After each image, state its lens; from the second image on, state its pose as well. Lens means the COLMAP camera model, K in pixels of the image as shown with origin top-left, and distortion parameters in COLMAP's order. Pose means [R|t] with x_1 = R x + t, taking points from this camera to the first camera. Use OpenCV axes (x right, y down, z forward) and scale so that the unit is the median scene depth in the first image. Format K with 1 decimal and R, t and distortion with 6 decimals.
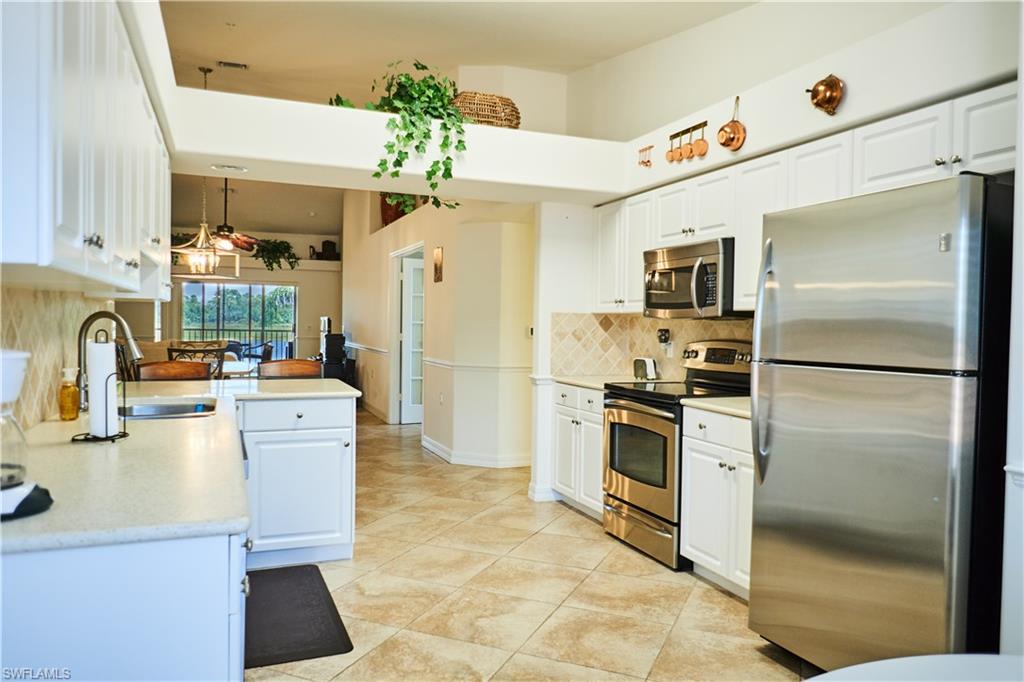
lens RADIAL K [[694.6, 0, 508.9], [0, 694.6, 340.7], [0, 0, 1]] dist [-0.002845, -0.005588]
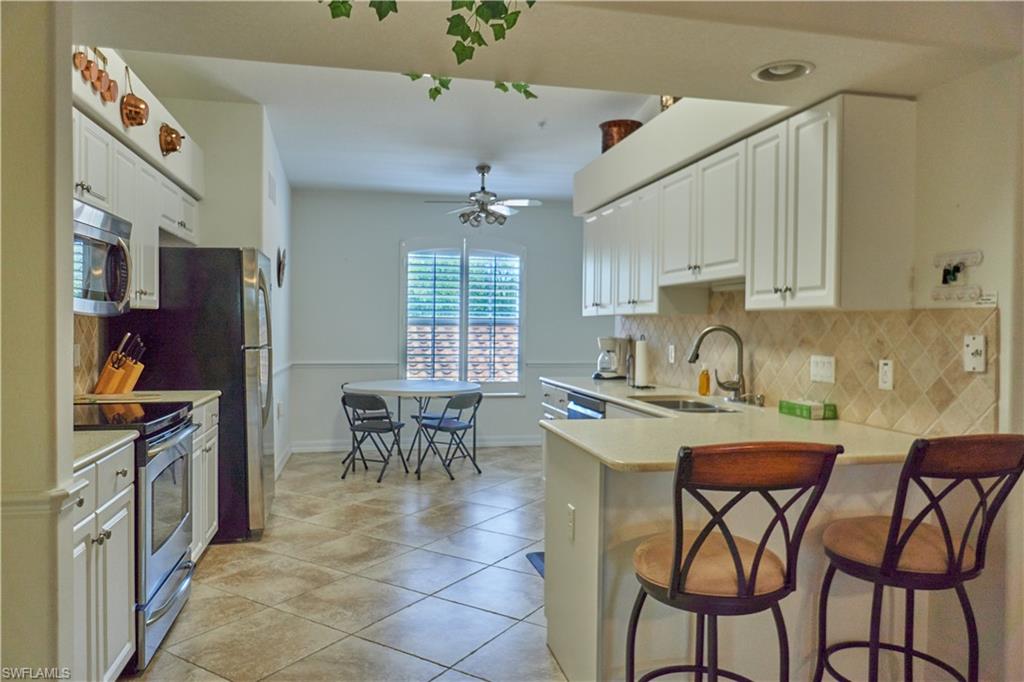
lens RADIAL K [[694.6, 0, 509.8], [0, 694.6, 341.0], [0, 0, 1]] dist [-0.002845, -0.005588]
pose [[-0.986002, -0.037969, 0.162354, -0.354950], [-0.030414, 0.998347, 0.048771, -0.068364], [-0.163938, 0.043151, -0.985526, 2.072617]]
